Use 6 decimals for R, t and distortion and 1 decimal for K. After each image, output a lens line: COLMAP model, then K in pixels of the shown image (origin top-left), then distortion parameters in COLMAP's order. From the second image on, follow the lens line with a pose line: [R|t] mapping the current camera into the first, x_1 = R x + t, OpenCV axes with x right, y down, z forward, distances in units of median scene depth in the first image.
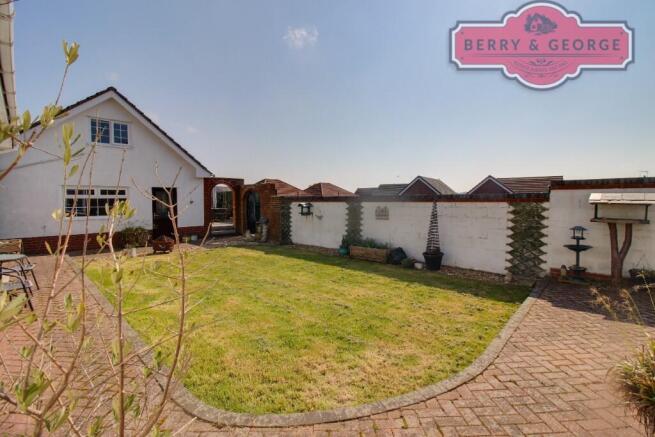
lens RADIAL K [[305.6, 0, 328.0], [0, 305.6, 212.6], [0, 0, 1]] dist [-0.018242, -0.000430]
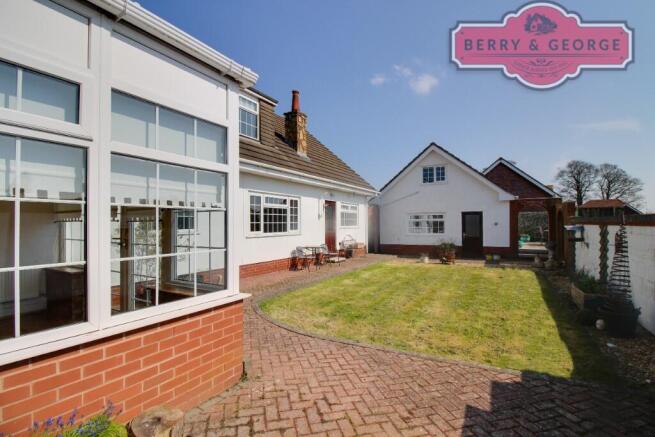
lens RADIAL K [[305.6, 0, 328.0], [0, 305.6, 212.6], [0, 0, 1]] dist [-0.018242, -0.000430]
pose [[0.255301, -0.030552, -0.966379, 0.514866], [-0.031262, 0.998717, -0.039834, -0.015269], [0.966356, 0.040380, 0.254019, 0.168637]]
